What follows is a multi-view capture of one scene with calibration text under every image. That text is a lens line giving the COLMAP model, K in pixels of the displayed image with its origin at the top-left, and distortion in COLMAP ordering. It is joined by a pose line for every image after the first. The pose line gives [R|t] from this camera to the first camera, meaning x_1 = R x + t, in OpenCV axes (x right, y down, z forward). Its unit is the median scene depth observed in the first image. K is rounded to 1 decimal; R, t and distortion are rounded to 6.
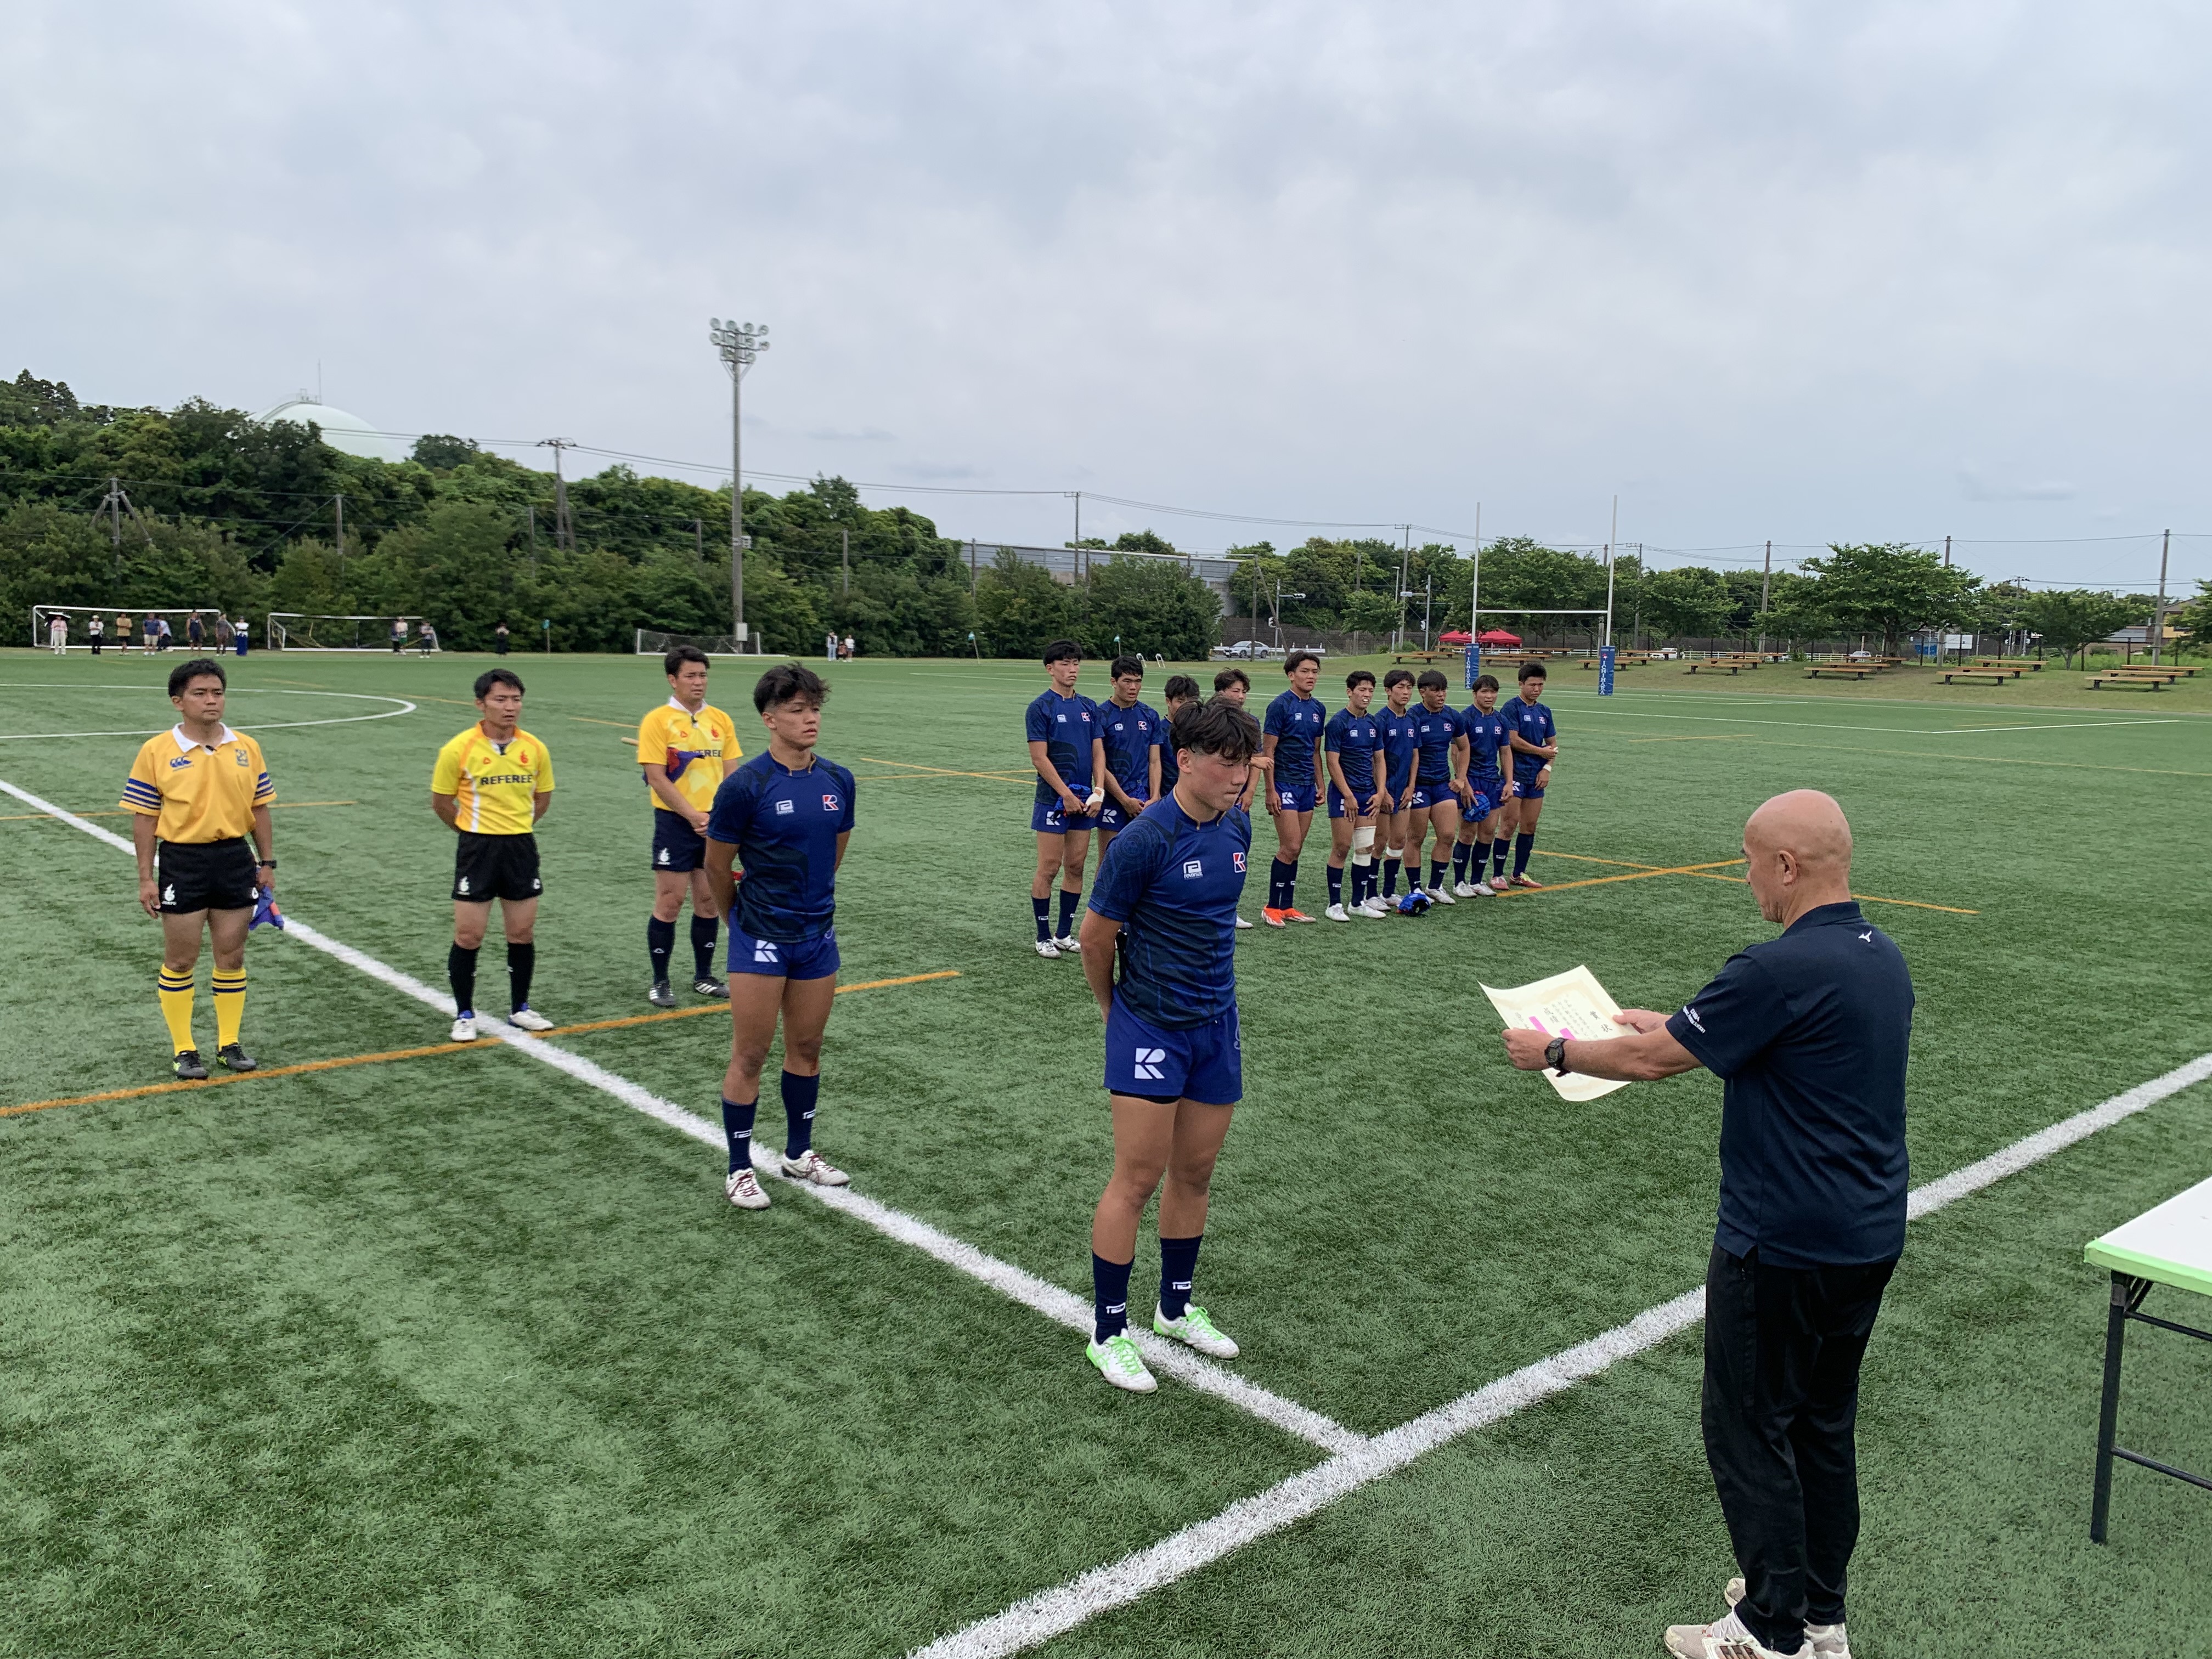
lens RADIAL K [[1700.0, 0, 1114.3], [0, 1700.0, 831.4], [0, 0, 1]] dist [0.032398, -0.043811]
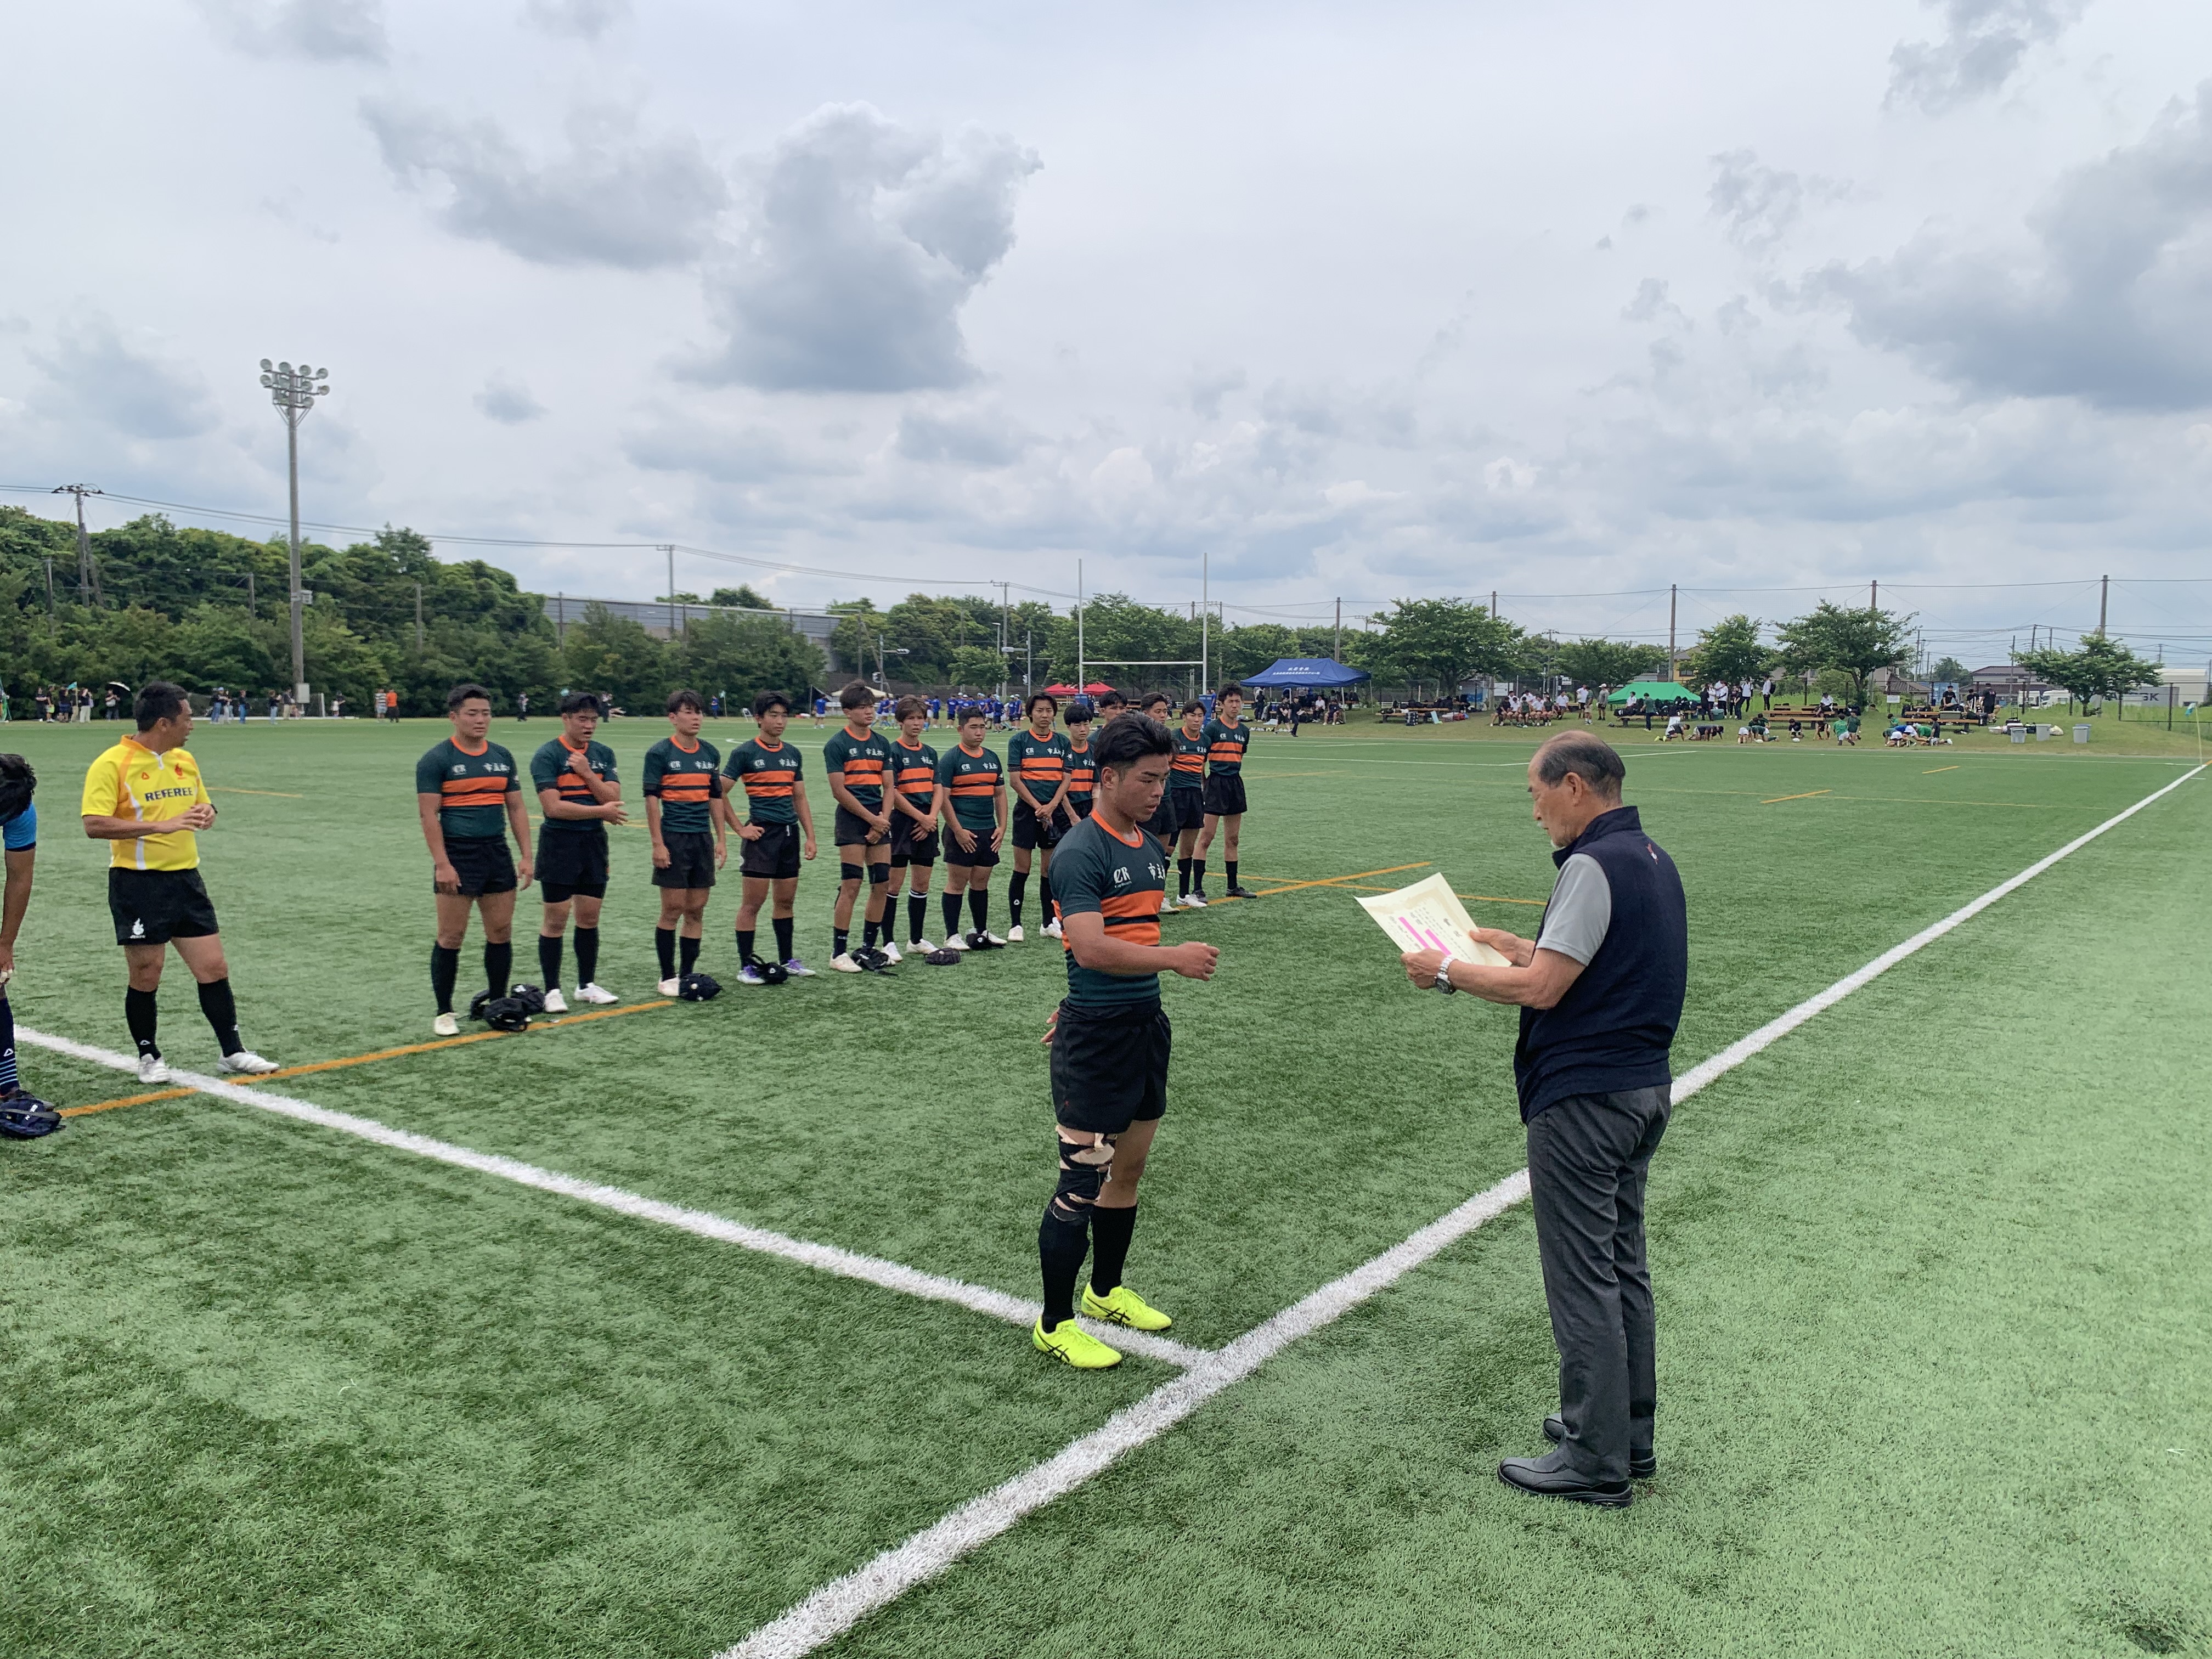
lens RADIAL K [[1700.0, 0, 1112.4], [0, 1700.0, 817.2], [0, 0, 1]] dist [0.032398, -0.043811]
pose [[0.972737, -0.031223, 0.229800, -0.081235], [0.040733, 0.998494, -0.036754, 0.028100], [-0.228307, 0.045113, 0.972544, -0.029708]]
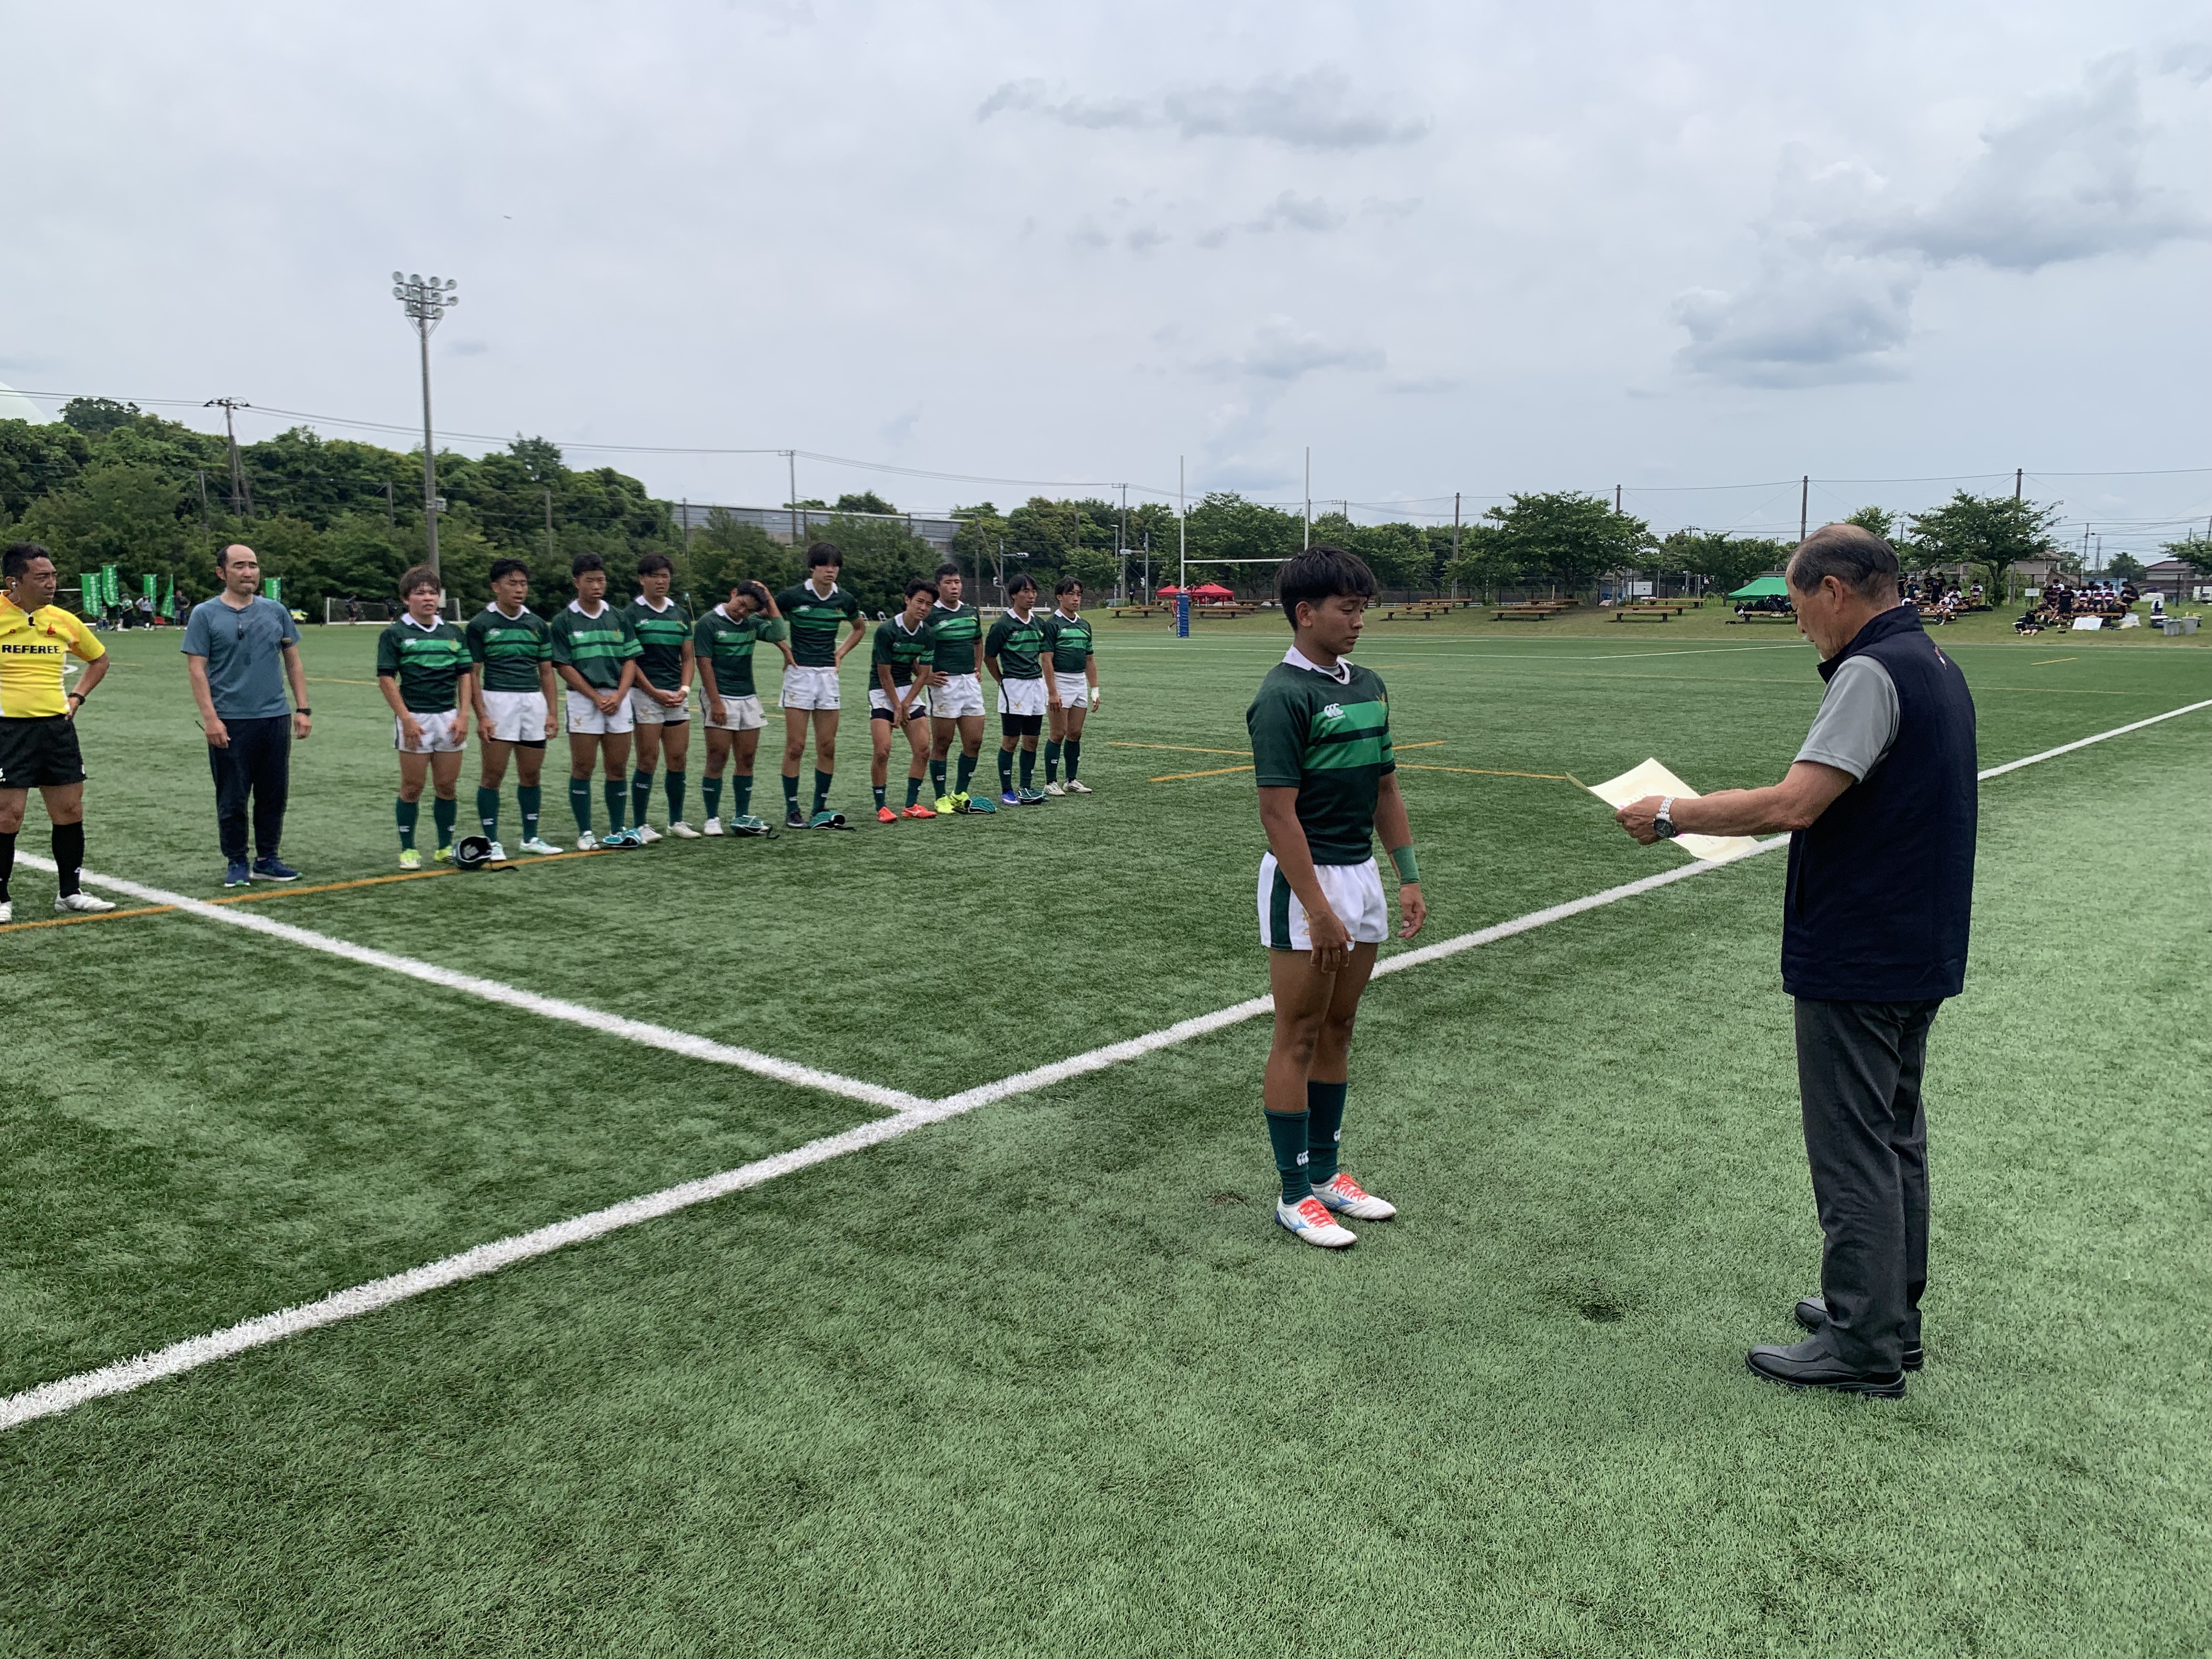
lens RADIAL K [[1700.0, 0, 1107.2], [0, 1700.0, 819.3], [0, 0, 1]] dist [0.032398, -0.043811]
pose [[0.988041, -0.040344, 0.148823, 0.052299], [0.038322, 0.999130, 0.016428, 0.072214], [-0.149357, -0.010529, 0.988727, -0.123691]]
